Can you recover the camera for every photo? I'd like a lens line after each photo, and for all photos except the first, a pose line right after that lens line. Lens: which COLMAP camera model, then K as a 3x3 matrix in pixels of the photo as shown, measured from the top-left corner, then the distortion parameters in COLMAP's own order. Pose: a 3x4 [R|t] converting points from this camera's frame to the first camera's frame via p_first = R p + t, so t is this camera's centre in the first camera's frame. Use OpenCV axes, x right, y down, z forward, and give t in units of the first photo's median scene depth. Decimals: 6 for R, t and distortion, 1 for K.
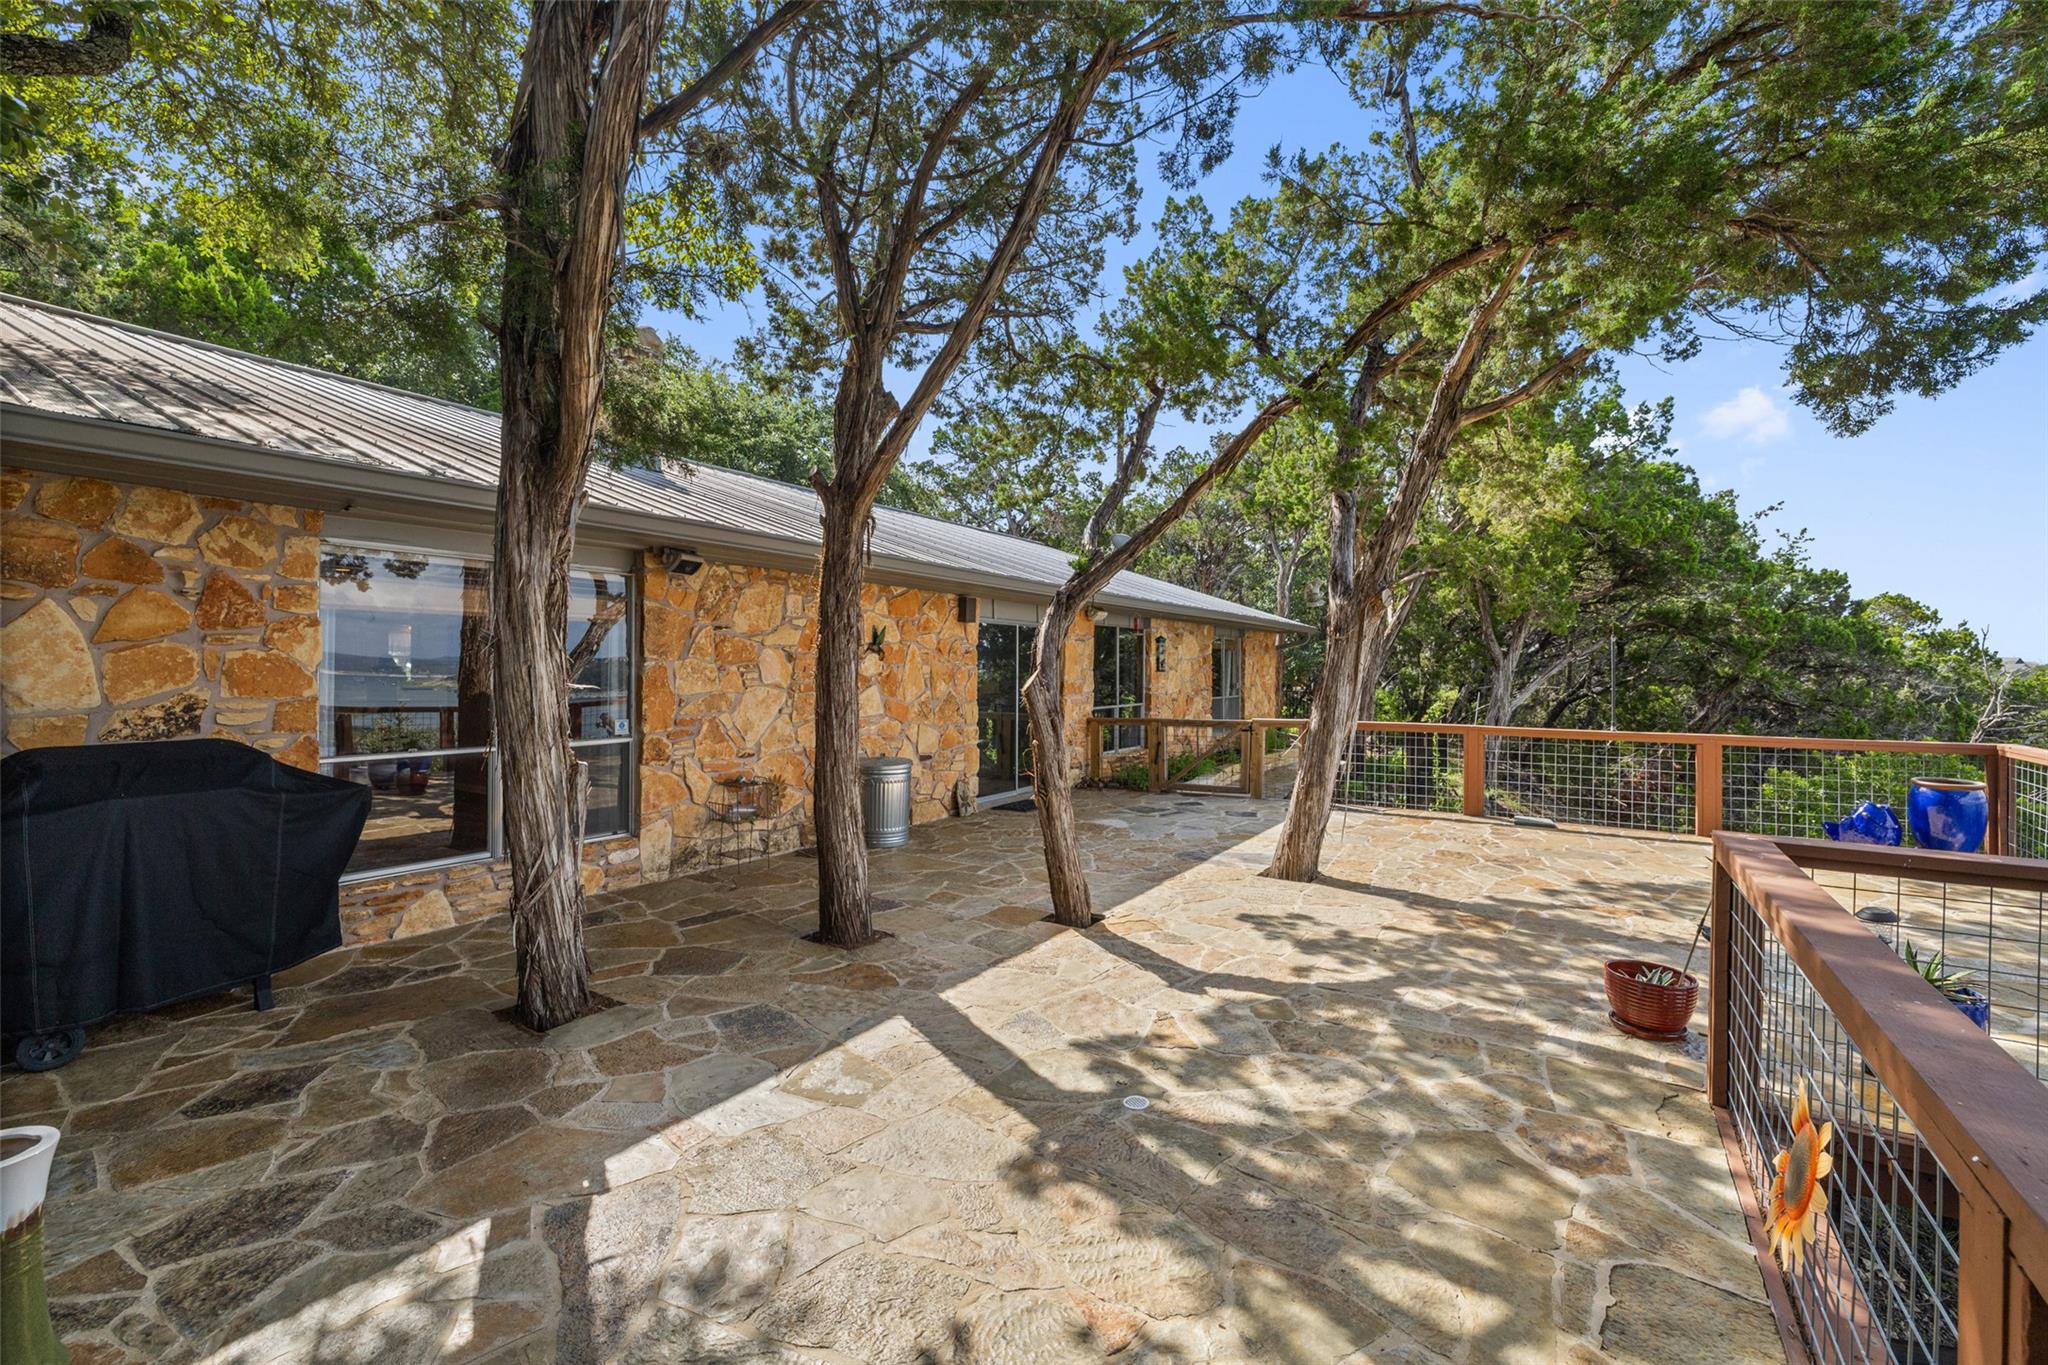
lens RADIAL K [[853.0, 0, 1023.2], [0, 853.0, 680.5], [0, 0, 1]] dist [-0.000499, -0.000053]
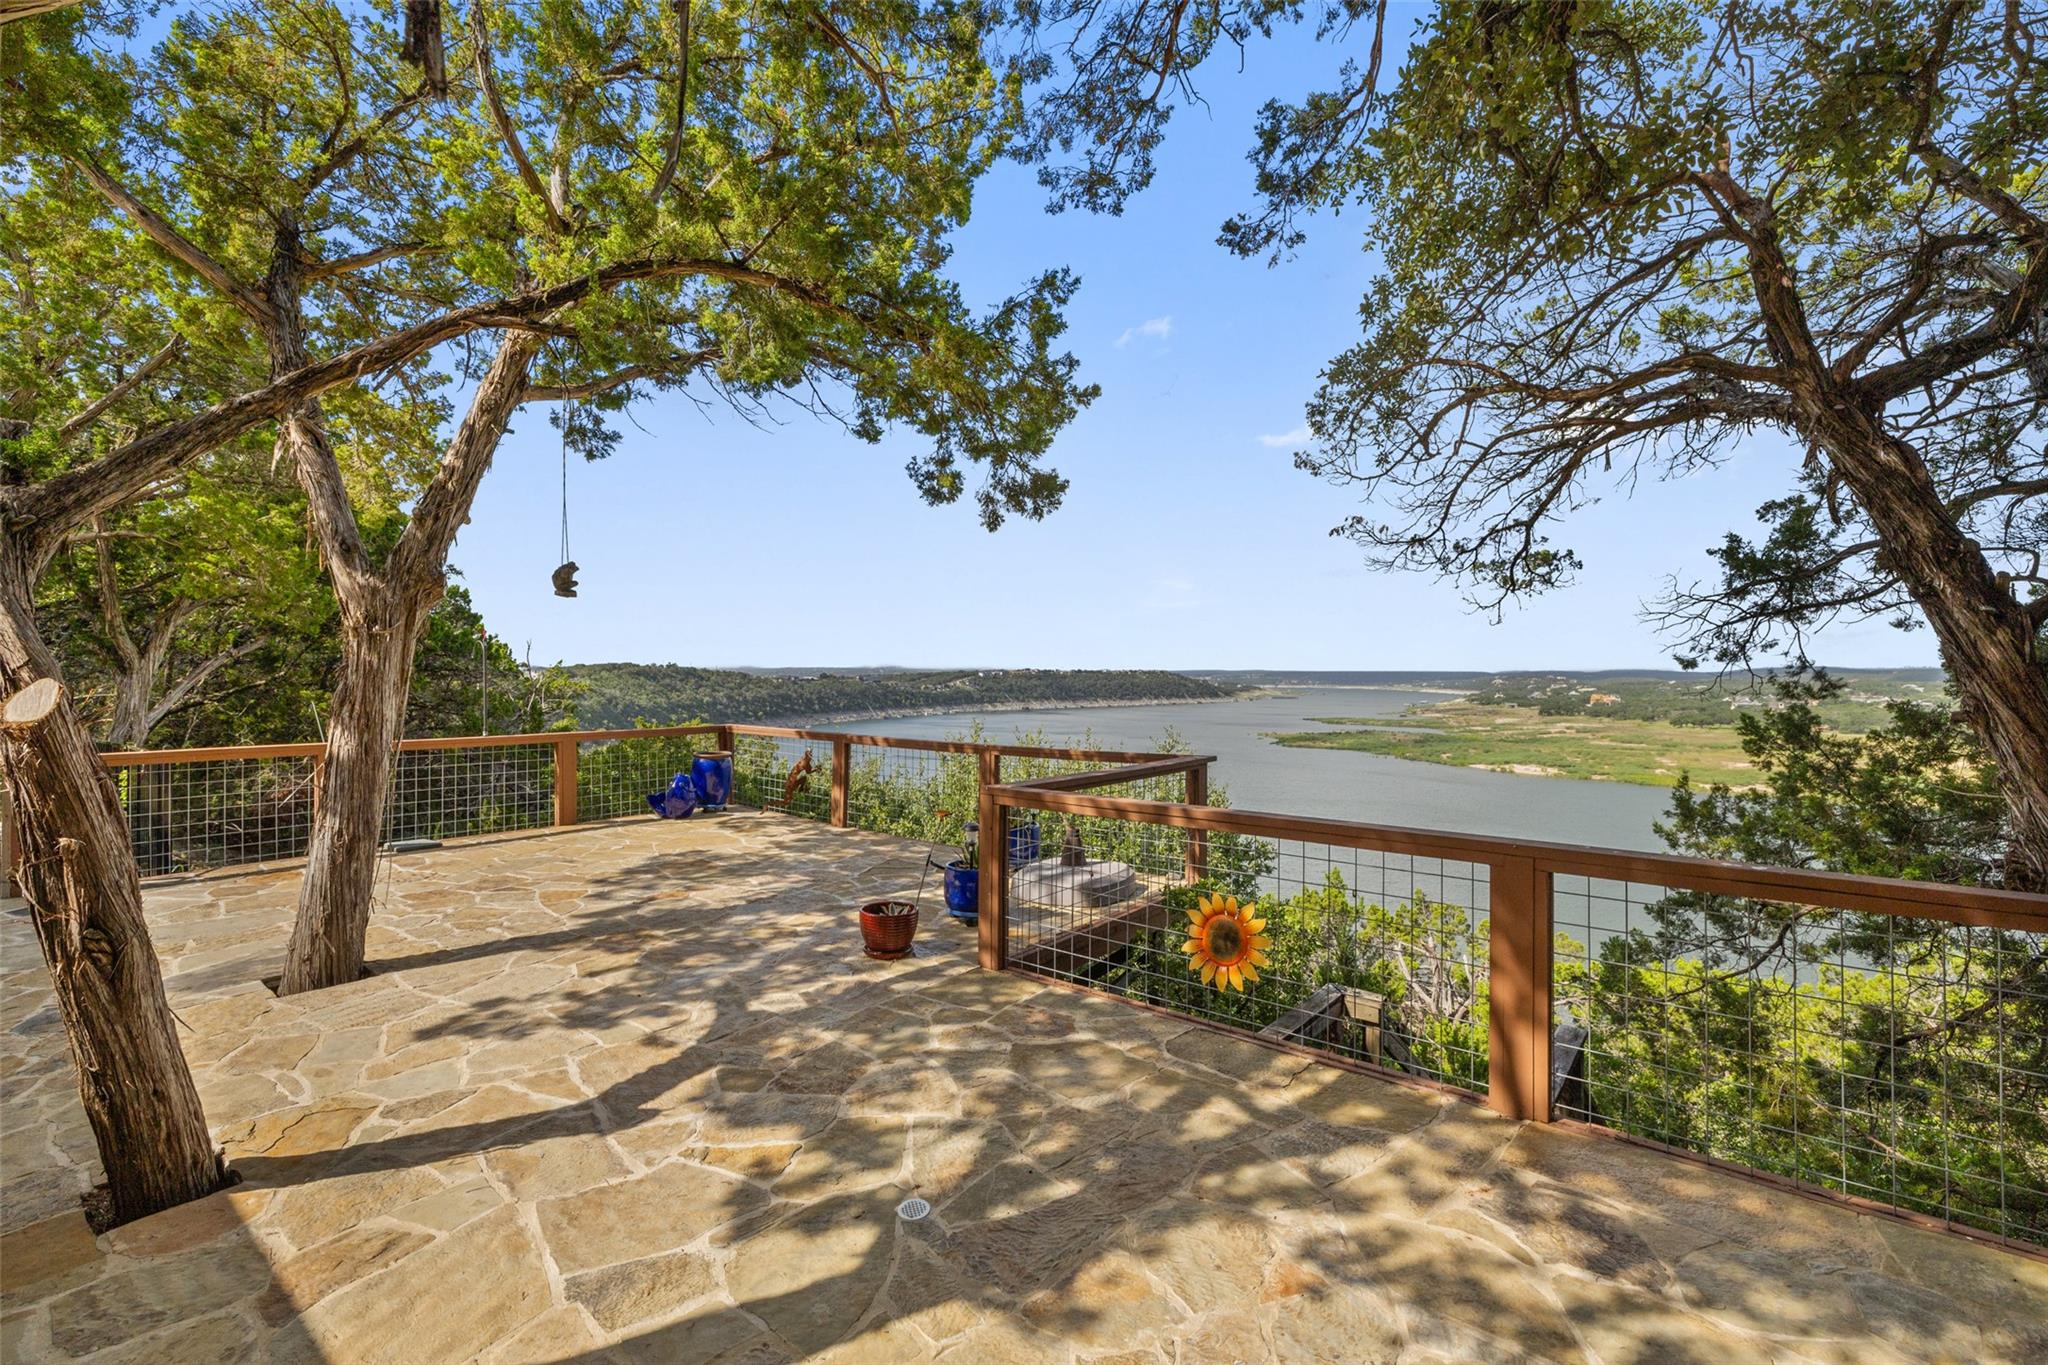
lens RADIAL K [[866.8, 0, 1023.6], [0, 866.8, 671.7], [0, 0, 1]] dist [0.000268, 0.000435]
pose [[0.097006, -0.000462, 0.995284, -0.585809], [0.011696, 0.999931, -0.000676, -0.015354], [-0.995215, 0.011706, 0.097005, 0.692222]]
